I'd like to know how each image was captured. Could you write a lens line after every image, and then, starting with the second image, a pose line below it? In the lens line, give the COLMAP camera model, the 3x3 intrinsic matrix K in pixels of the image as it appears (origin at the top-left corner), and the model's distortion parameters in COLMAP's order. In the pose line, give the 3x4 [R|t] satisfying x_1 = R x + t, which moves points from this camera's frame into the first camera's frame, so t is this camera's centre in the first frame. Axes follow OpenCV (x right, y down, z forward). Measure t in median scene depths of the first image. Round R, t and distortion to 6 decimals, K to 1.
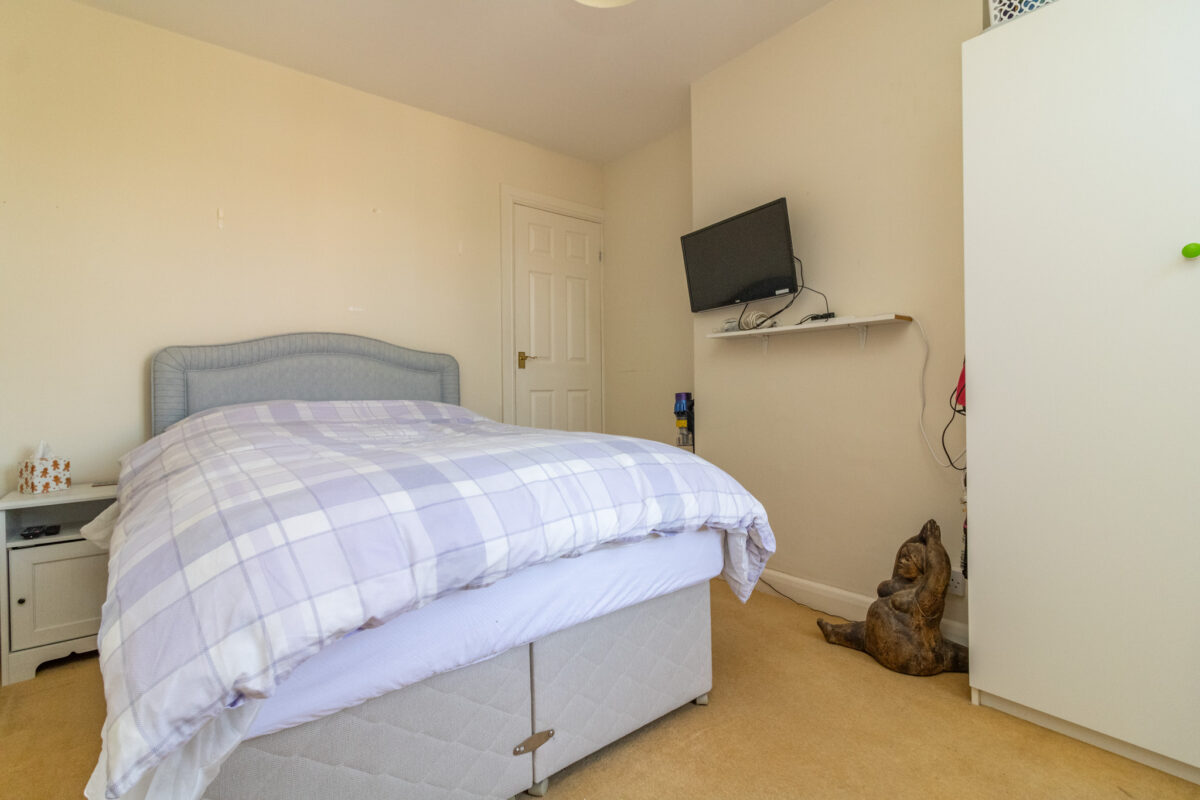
lens RADIAL K [[557.4, 0, 595.3], [0, 557.4, 396.6], [0, 0, 1]] dist [0.004676, 0.001313]
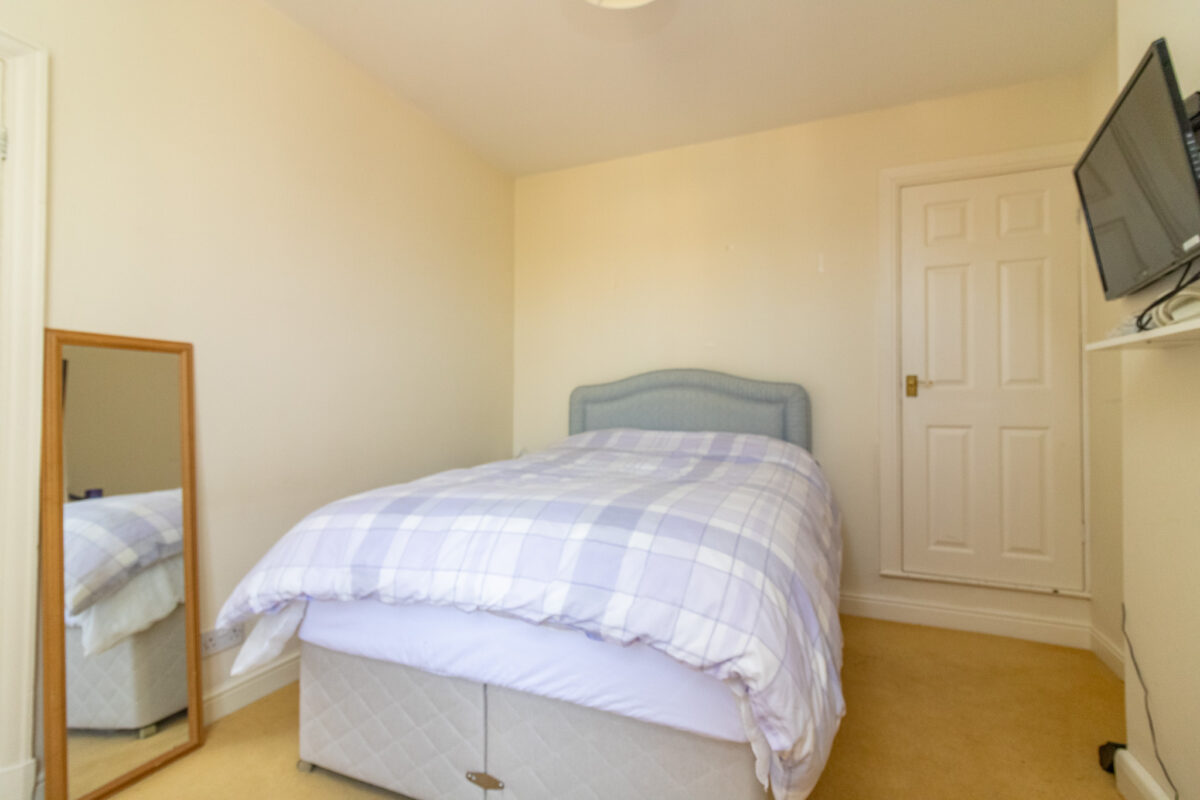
lens RADIAL K [[557.4, 0, 598.7], [0, 557.4, 394.9], [0, 0, 1]] dist [0.004676, 0.001313]
pose [[0.464796, -0.000109, -0.885418, 0.468678], [-0.019599, 0.999754, -0.010411, -0.049488], [0.885201, 0.022193, 0.464680, 0.351693]]
